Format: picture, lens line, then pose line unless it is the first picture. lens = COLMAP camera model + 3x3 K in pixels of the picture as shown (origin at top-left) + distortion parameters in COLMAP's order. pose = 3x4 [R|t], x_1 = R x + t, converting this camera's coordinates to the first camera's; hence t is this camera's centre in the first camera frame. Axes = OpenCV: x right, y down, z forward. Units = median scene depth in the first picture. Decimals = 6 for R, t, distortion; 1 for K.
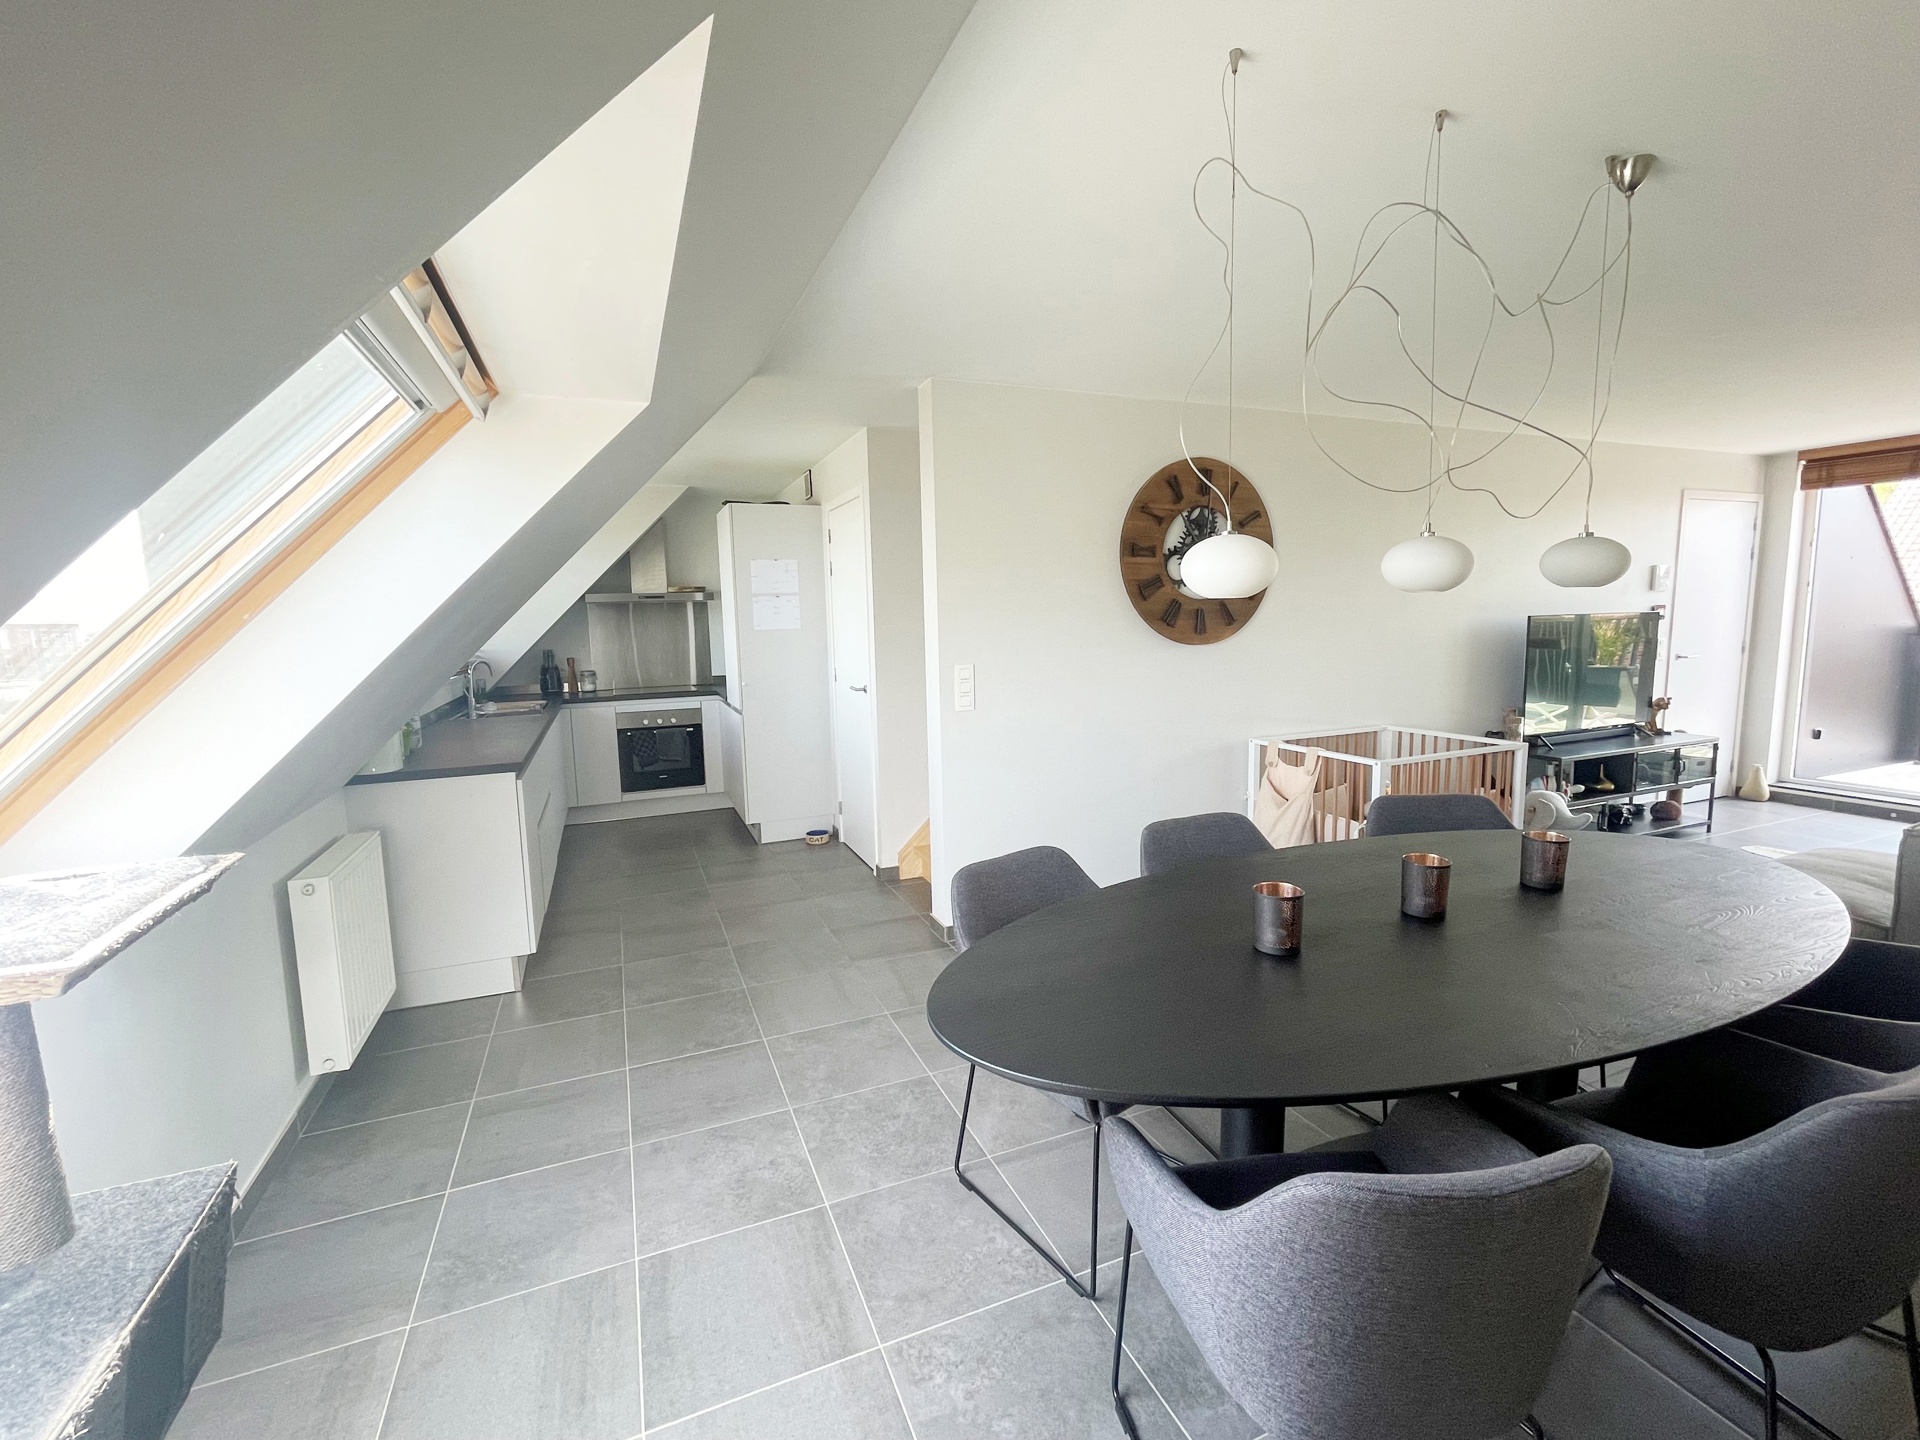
lens RADIAL K [[836.4, 0, 958.1], [0, 836.4, 714.8], [0, 0, 1]] dist [0.004679, -0.000070]
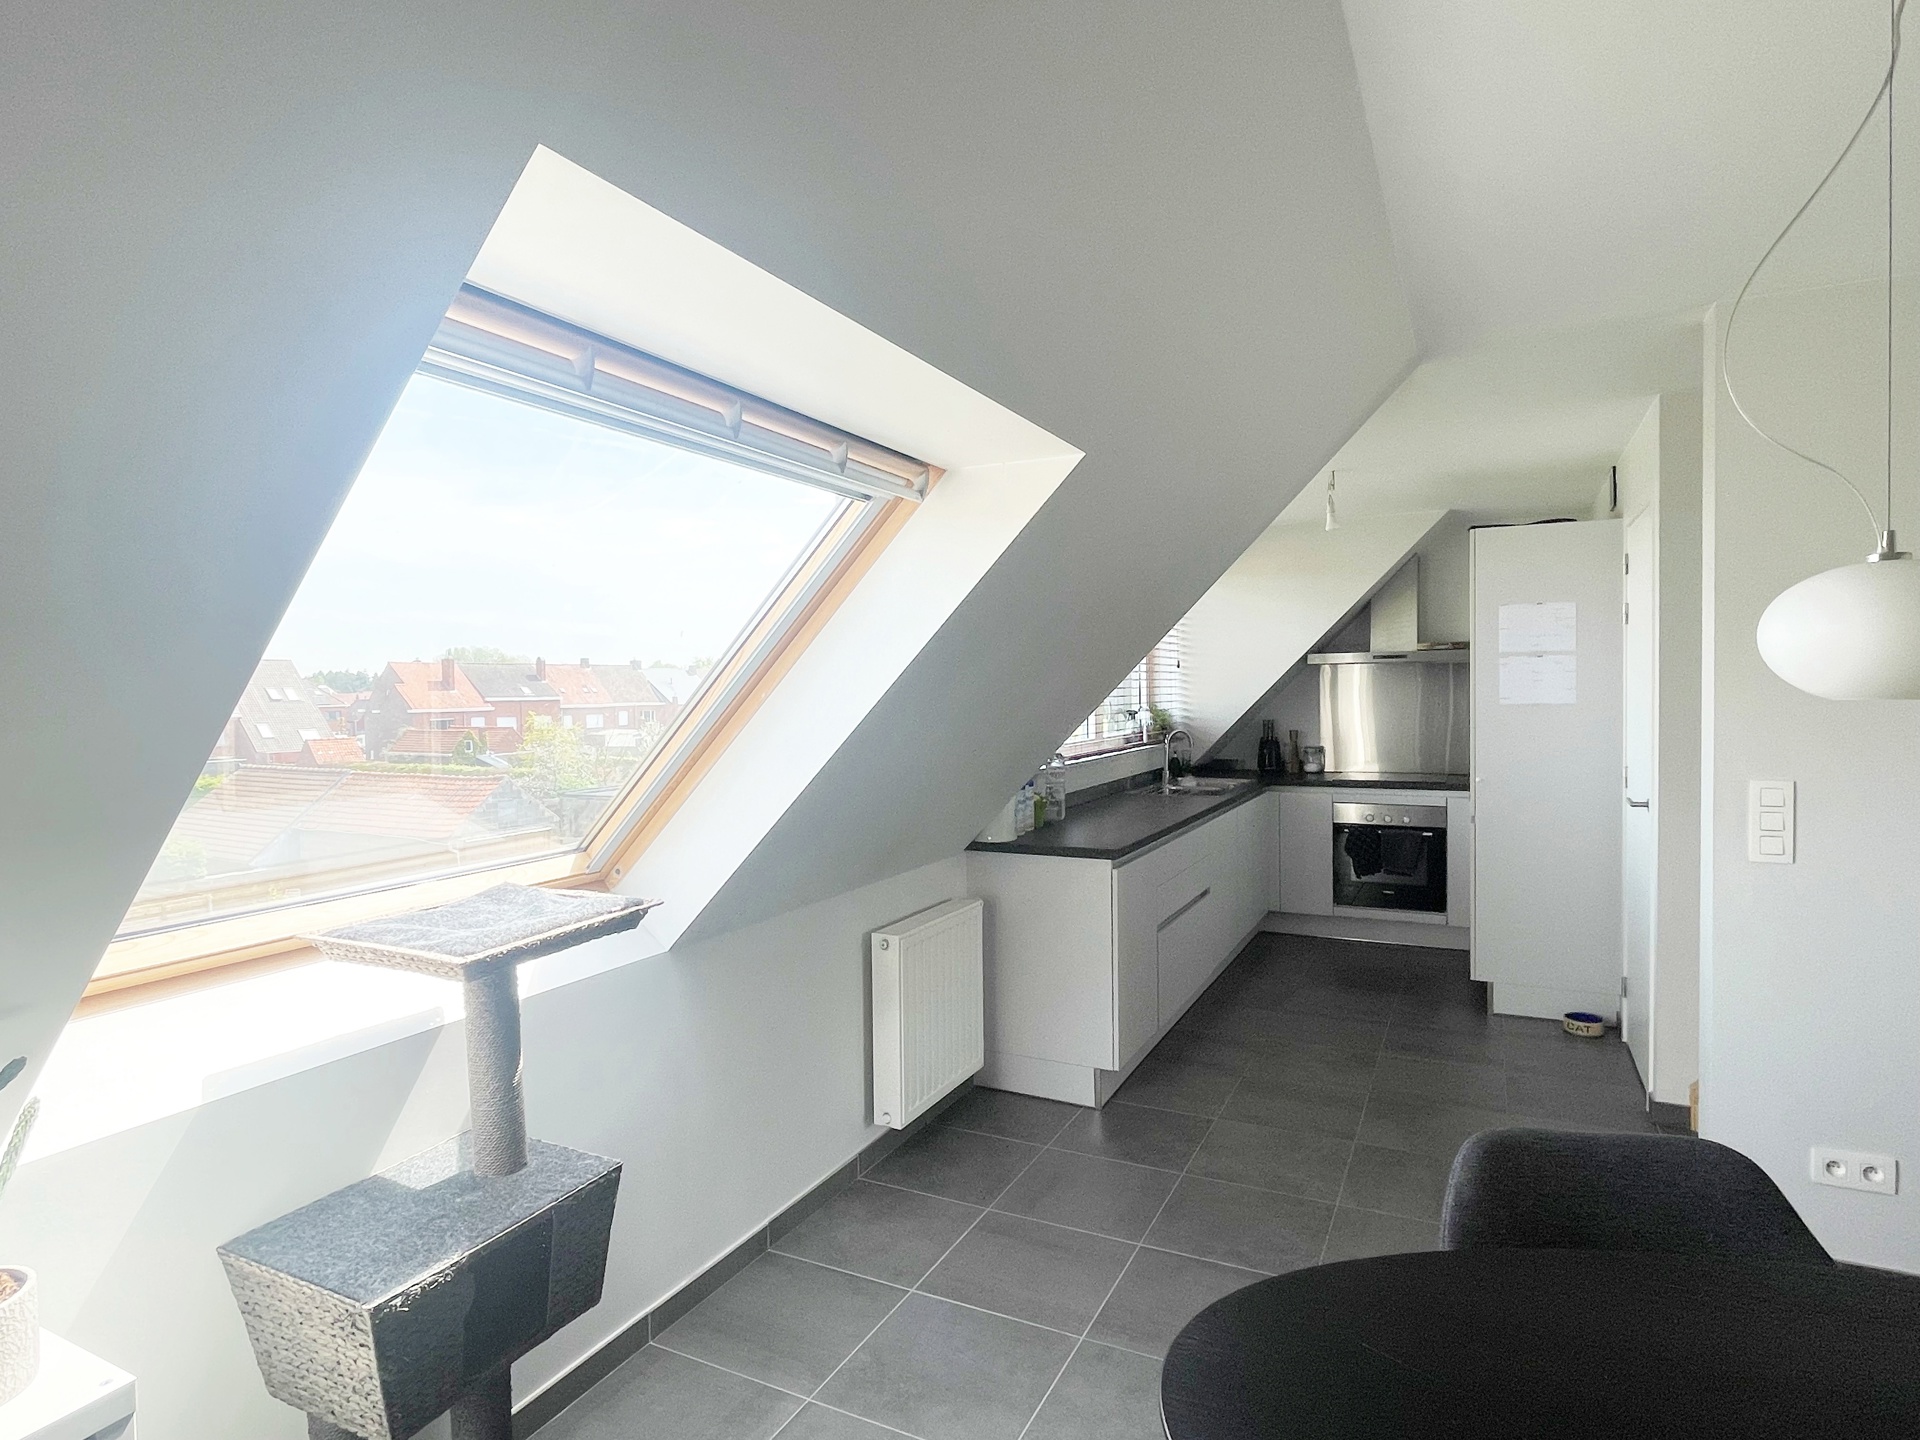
lens RADIAL K [[1061.8, 0, 955.4], [0, 1061.8, 719.1], [0, 0, 1]] dist [0.000302, -0.000881]
pose [[0.654495, 0.038815, -0.755070, 0.129122], [-0.093776, 0.995137, -0.030130, -0.019324], [0.750228, 0.090528, 0.654952, 0.077177]]
